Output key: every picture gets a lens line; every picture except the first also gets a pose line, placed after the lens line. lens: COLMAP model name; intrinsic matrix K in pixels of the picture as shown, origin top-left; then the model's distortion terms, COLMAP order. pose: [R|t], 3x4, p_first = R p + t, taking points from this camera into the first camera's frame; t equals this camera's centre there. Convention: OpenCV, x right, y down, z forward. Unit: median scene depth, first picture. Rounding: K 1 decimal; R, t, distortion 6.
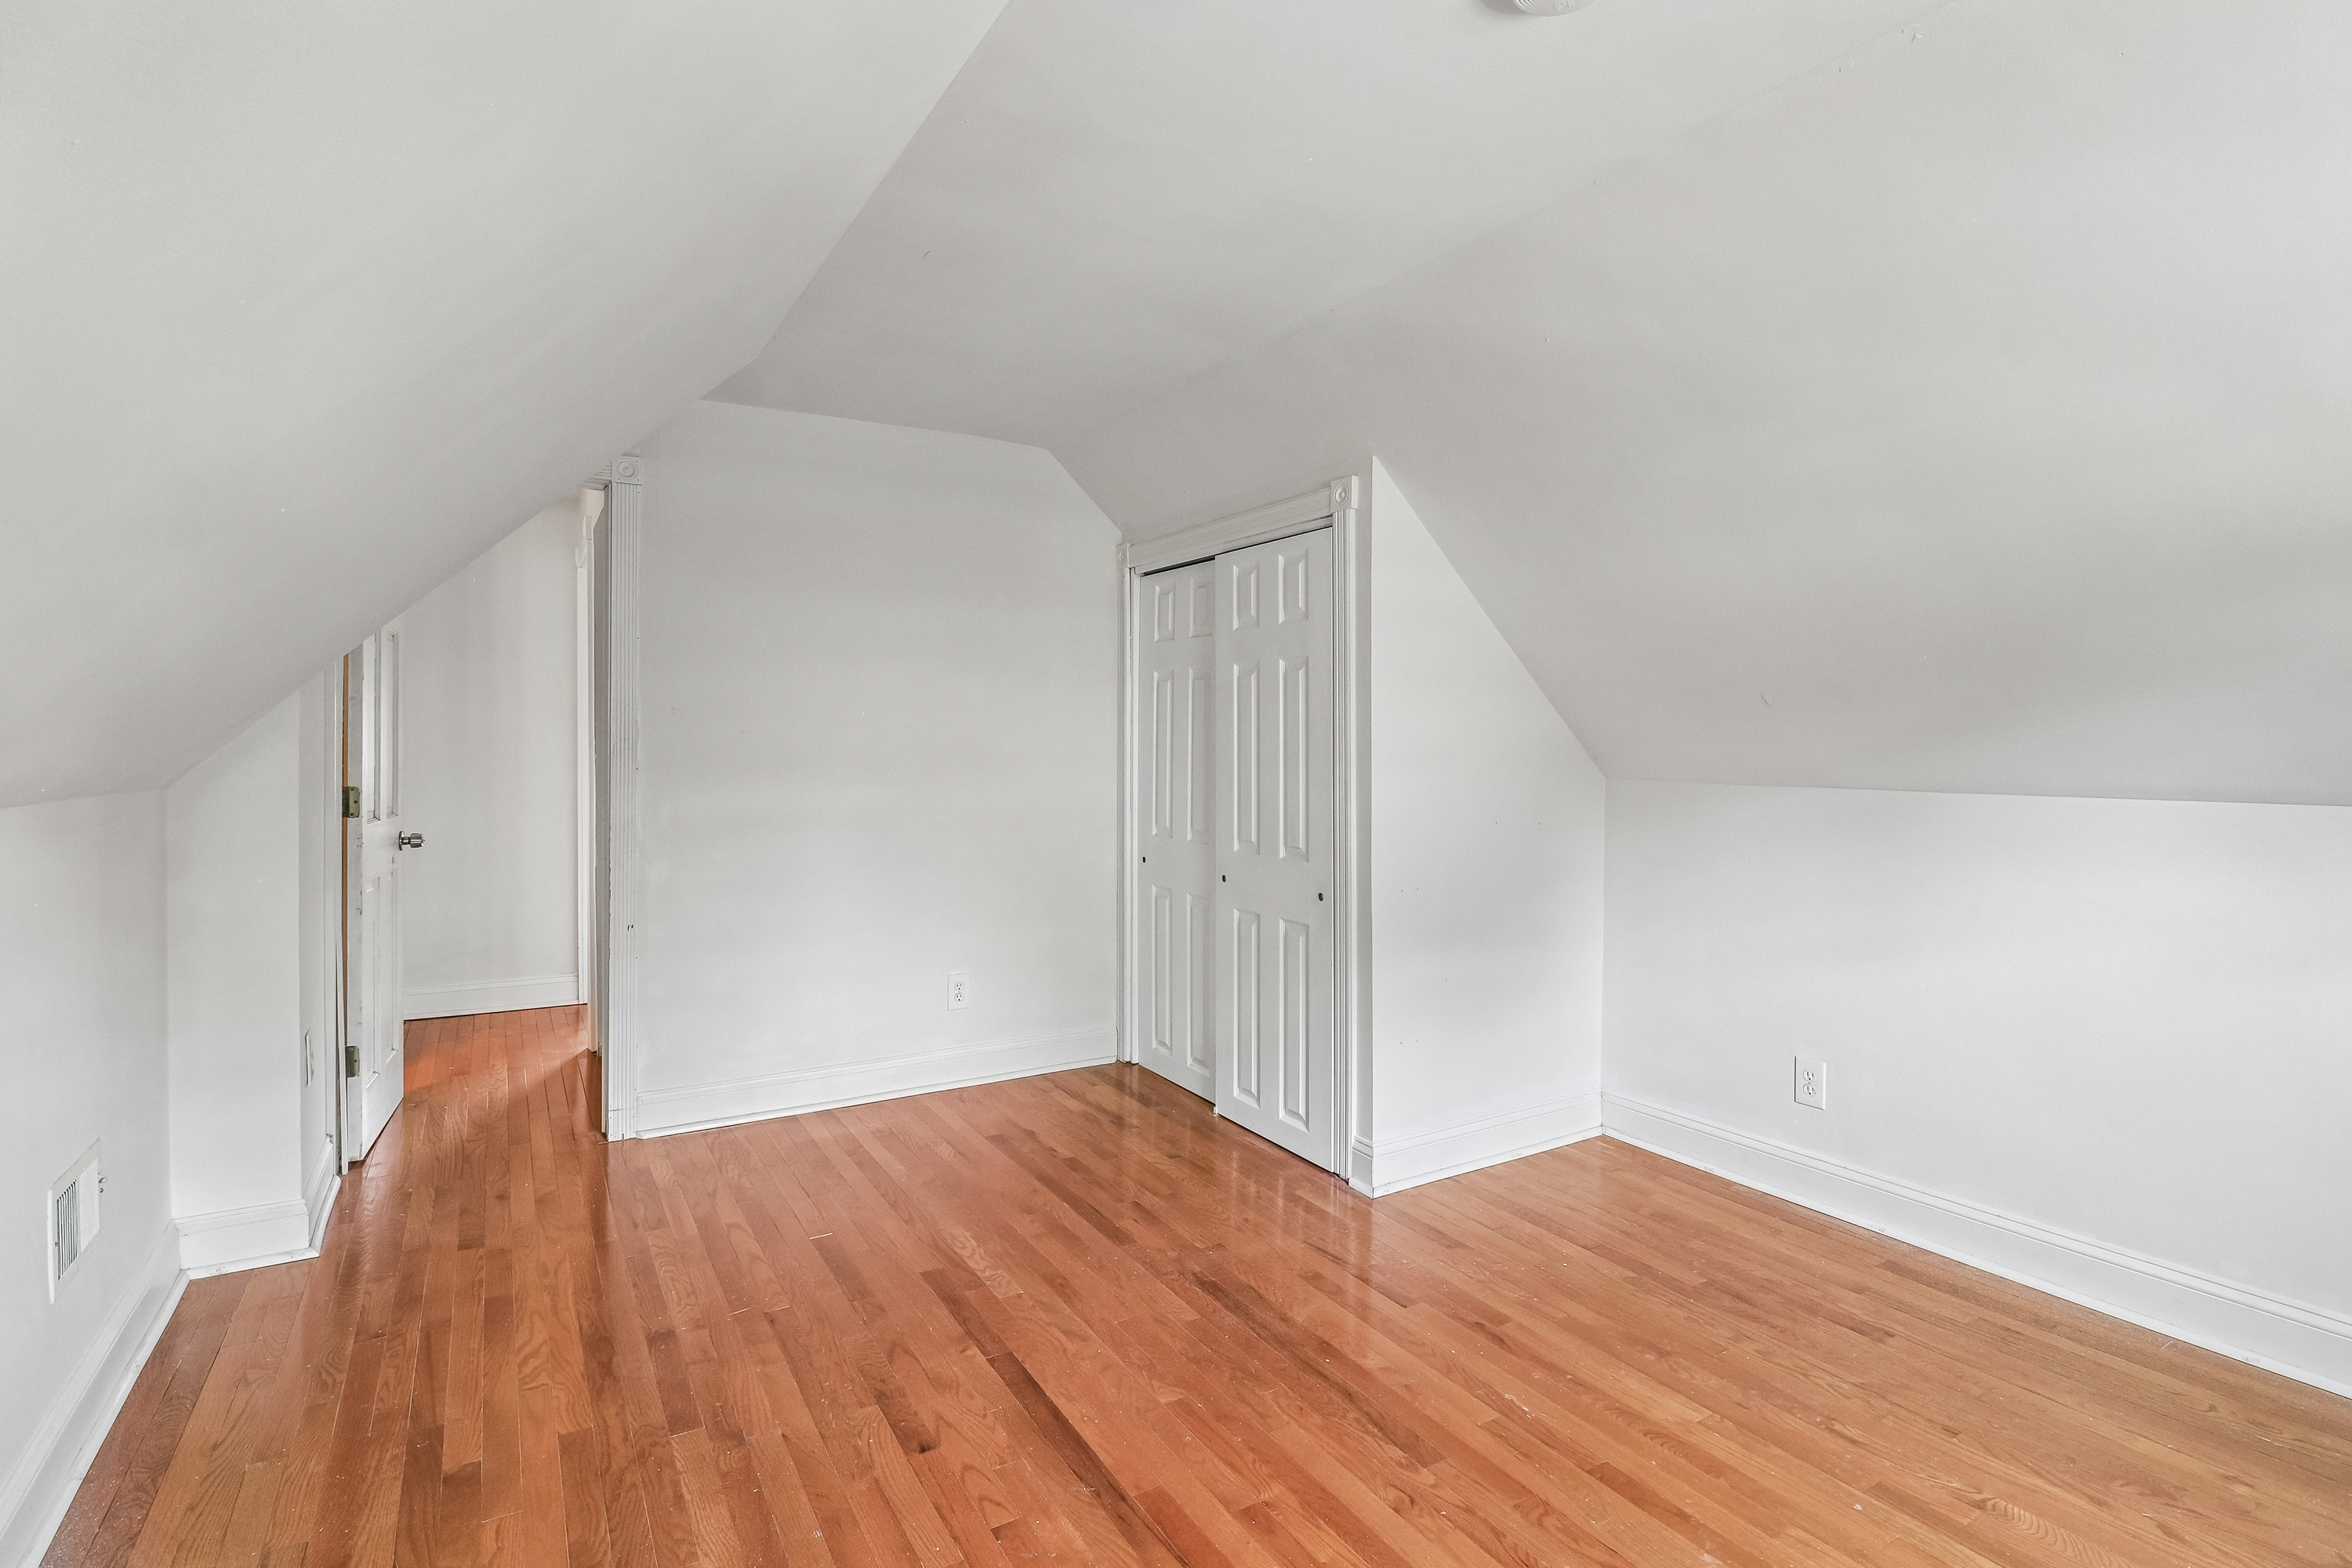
lens RADIAL K [[1137.7, 0, 1174.7], [0, 1137.7, 737.3], [0, 0, 1]] dist [0.000614, -0.010154]
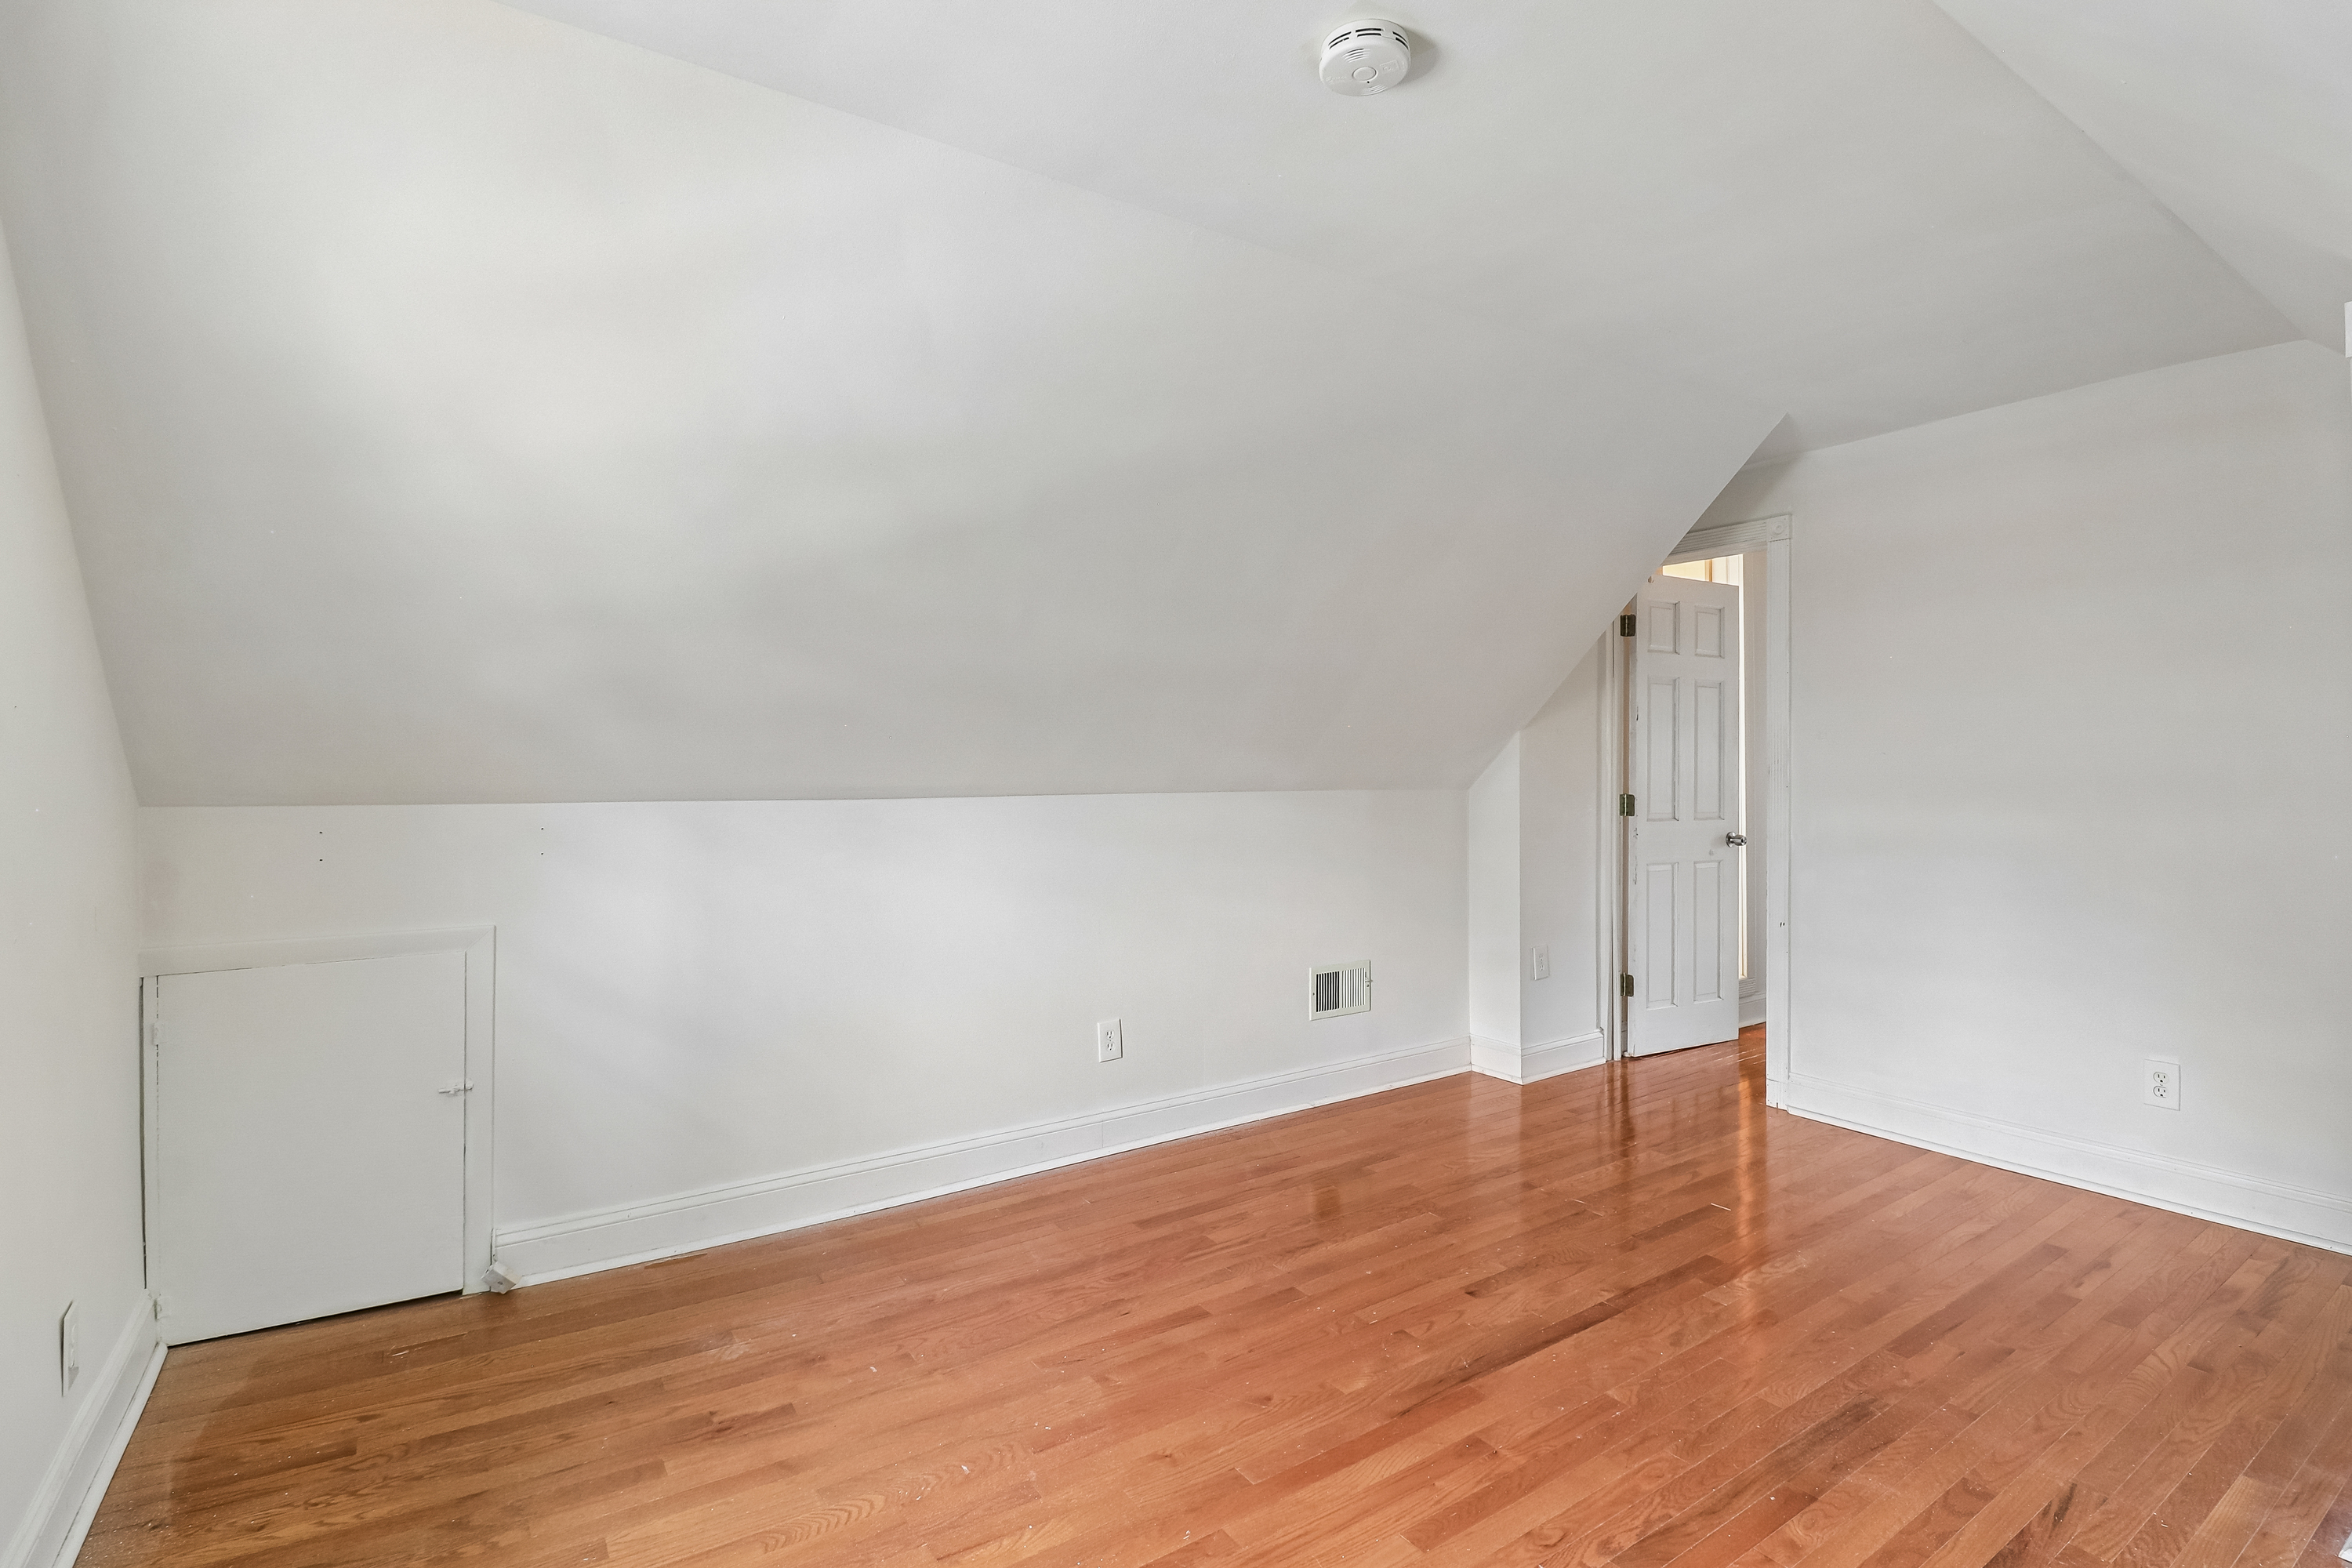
lens RADIAL K [[1094.1, 0, 1166.2], [0, 1094.1, 763.8], [0, 0, 1]] dist [0.002616, -0.013924]
pose [[0.041908, 0.000452, -0.999121, 0.786569], [0.004222, 0.999991, 0.000629, 0.003103], [0.999113, -0.004245, 0.041906, 0.446996]]
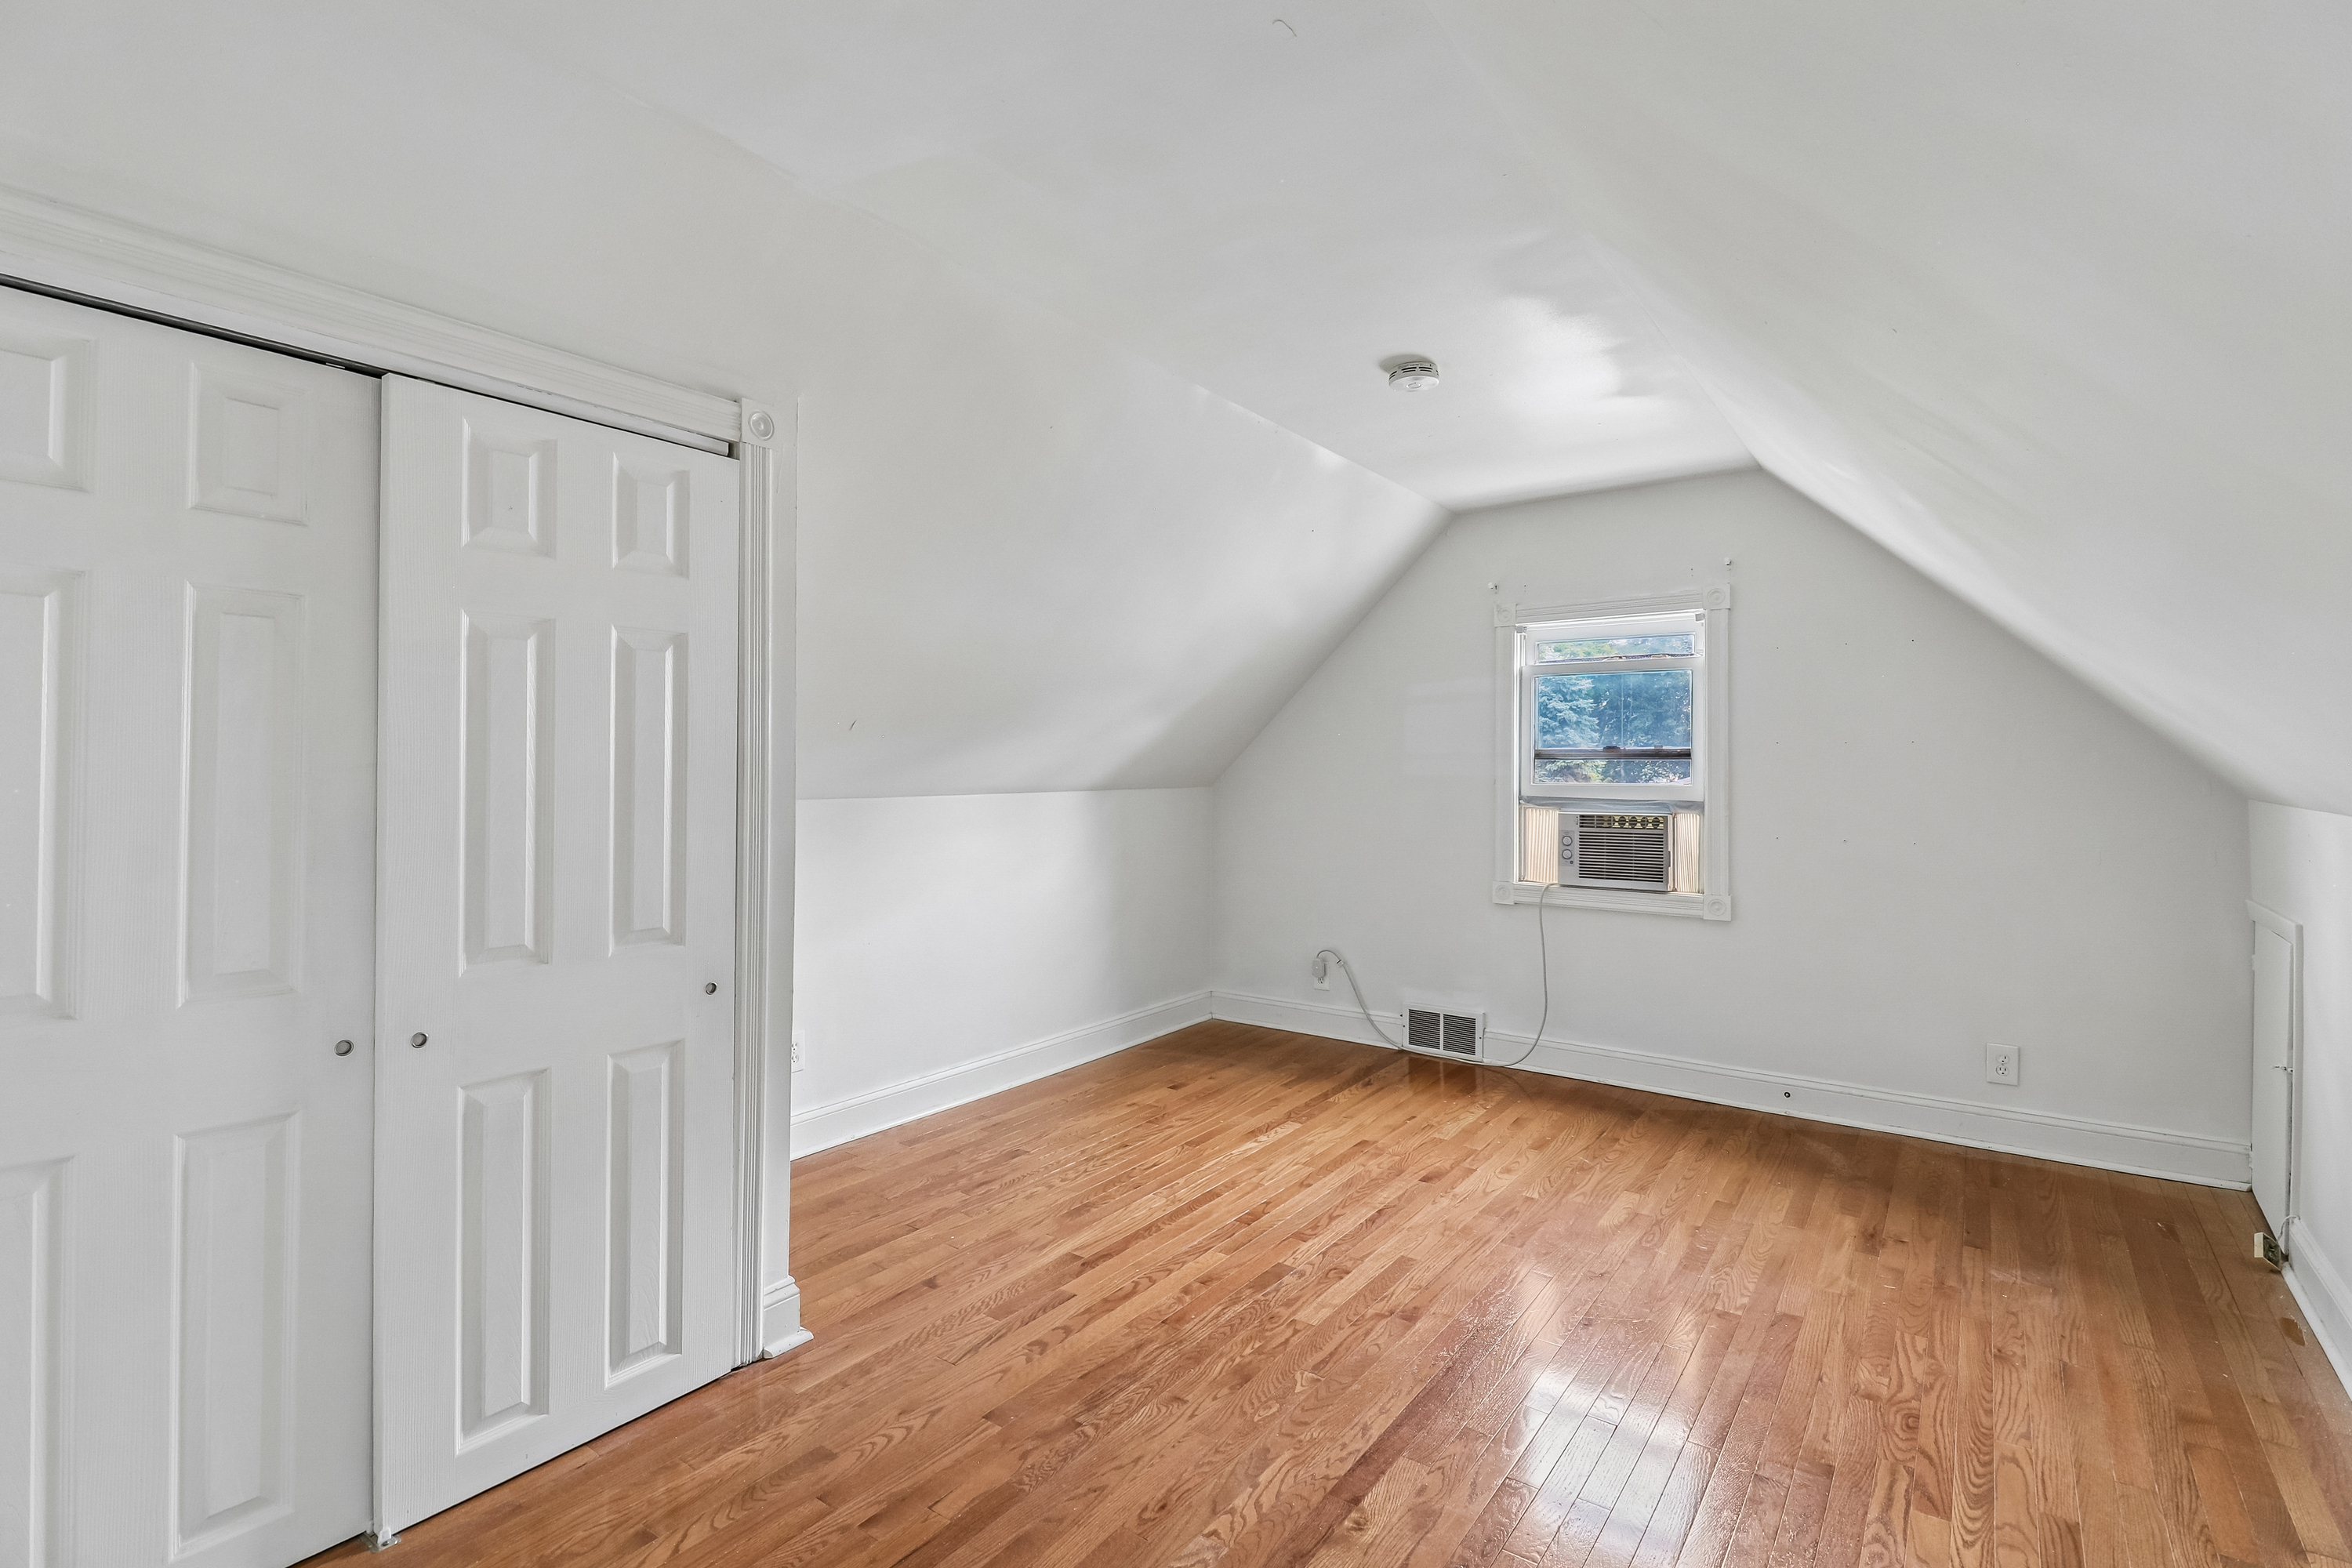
lens RADIAL K [[1107.8, 0, 1183.3], [0, 1107.8, 756.5], [0, 0, 1]] dist [0.001483, -0.013813]
pose [[-0.406939, 0.003736, 0.913448, -0.733918], [-0.004215, 0.999973, -0.005967, 0.004222], [-0.913446, -0.006279, -0.406913, 1.246437]]
